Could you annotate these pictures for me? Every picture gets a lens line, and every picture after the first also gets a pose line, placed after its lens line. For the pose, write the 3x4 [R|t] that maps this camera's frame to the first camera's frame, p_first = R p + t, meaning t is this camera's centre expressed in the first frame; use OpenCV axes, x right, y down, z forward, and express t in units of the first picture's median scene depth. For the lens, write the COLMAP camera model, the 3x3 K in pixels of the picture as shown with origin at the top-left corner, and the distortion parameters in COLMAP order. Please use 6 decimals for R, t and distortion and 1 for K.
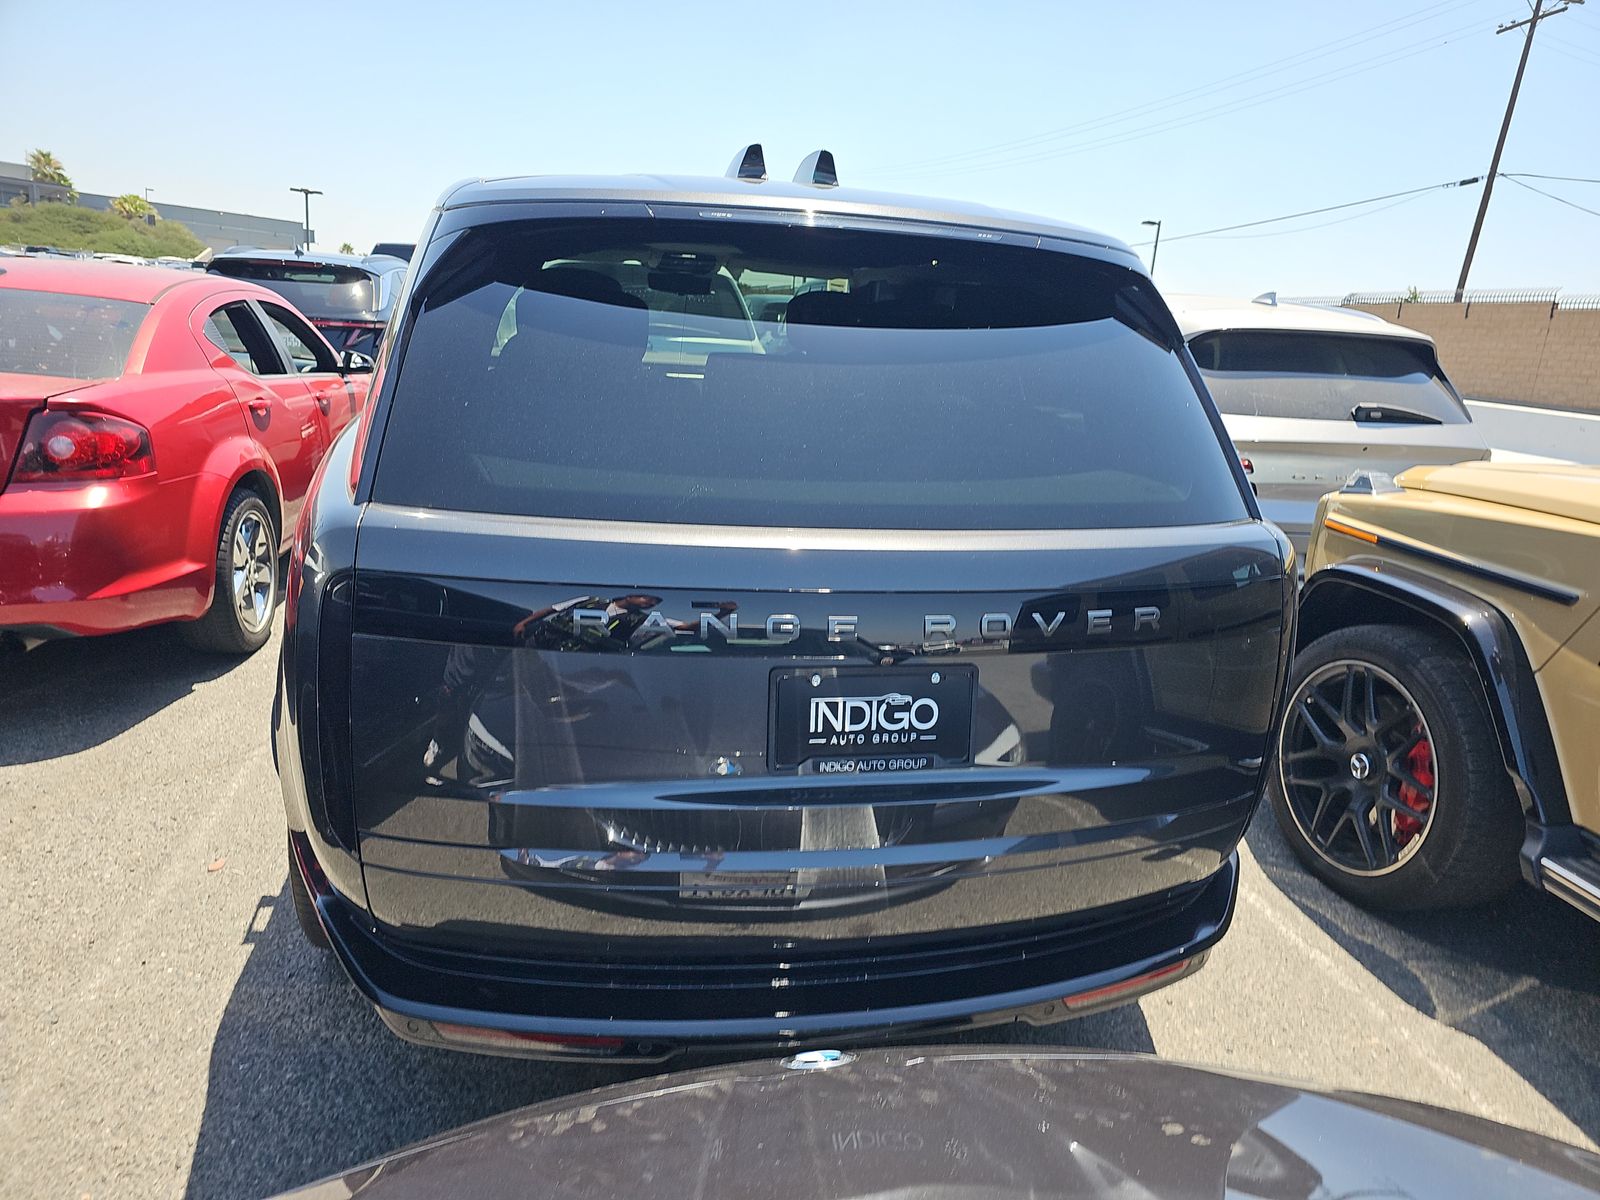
lens RADIAL K [[1098.4, 0, 799.8], [0, 1098.4, 574.9], [0, 0, 1]] dist [-0.004508, -0.001489]
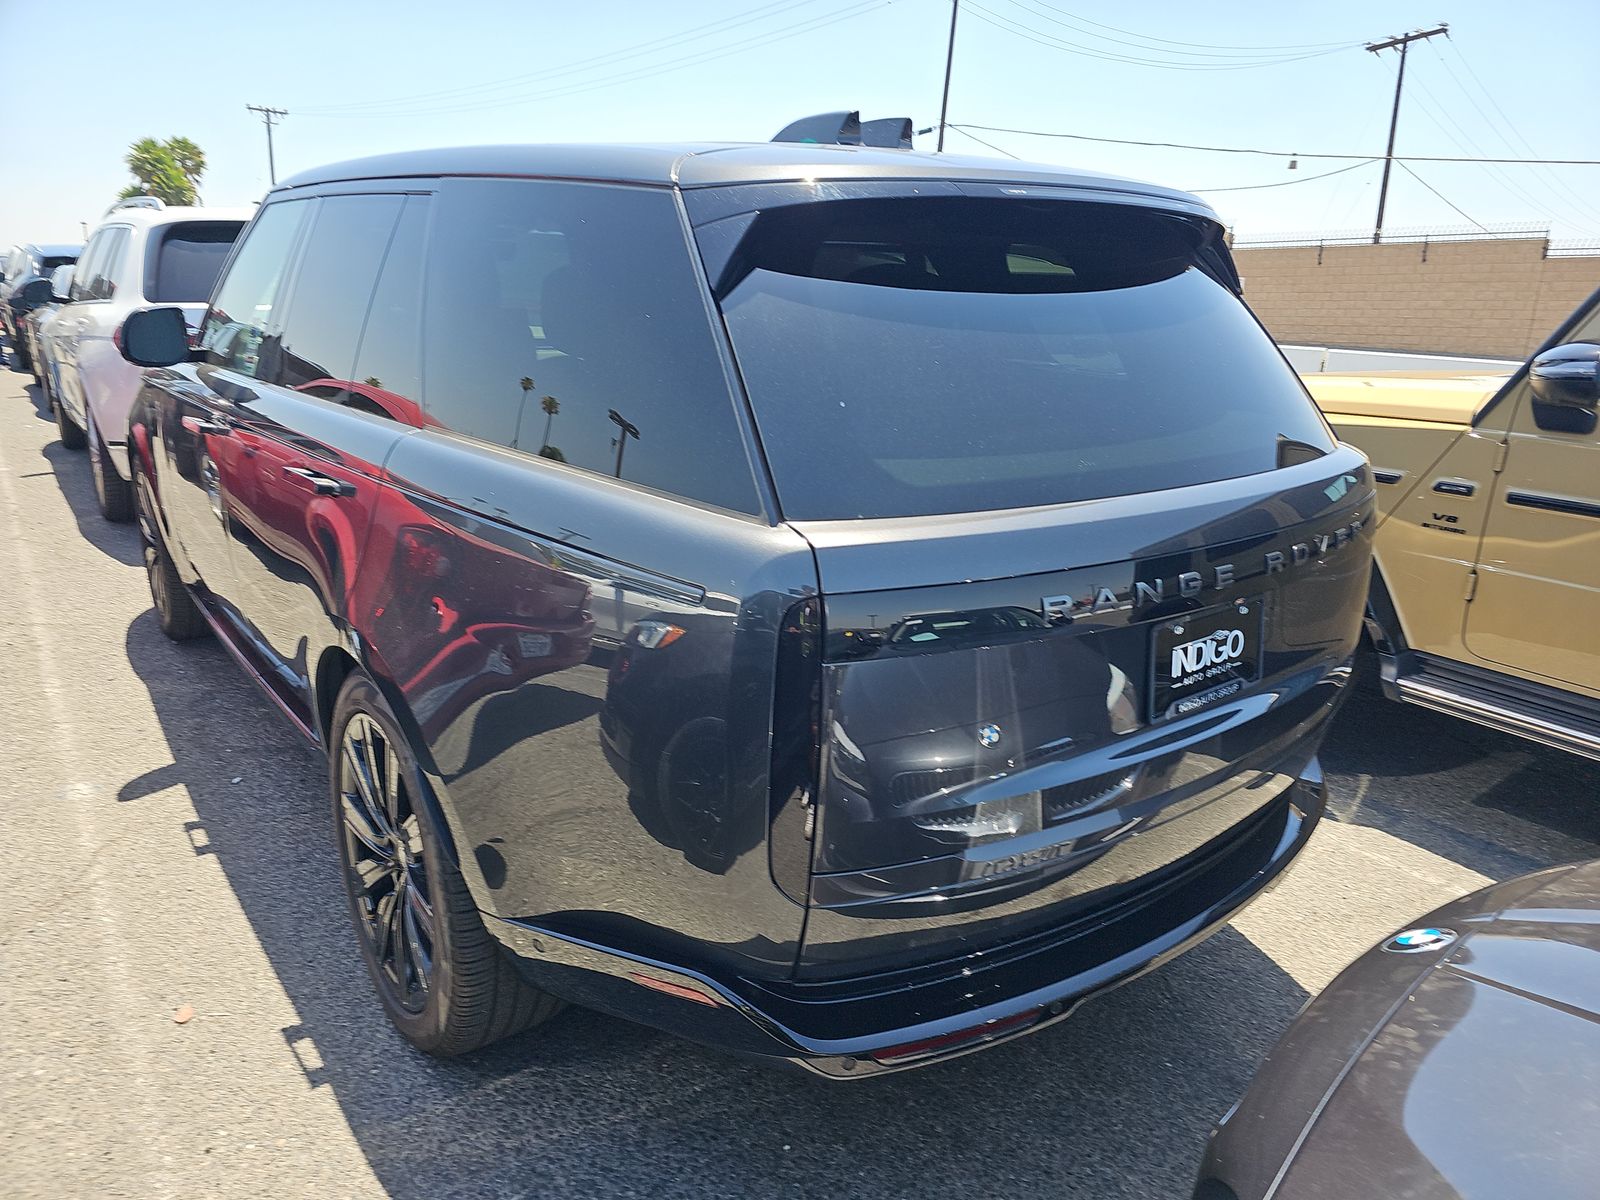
lens RADIAL K [[1084.6, 0, 803.5], [0, 1084.6, 593.2], [0, 0, 1]] dist [0.044262, -0.051020]
pose [[0.905041, -0.165453, 0.391824, -0.710744], [0.143164, 0.985985, 0.085664, -0.081338], [-0.400506, -0.021435, 0.916044, 0.166167]]
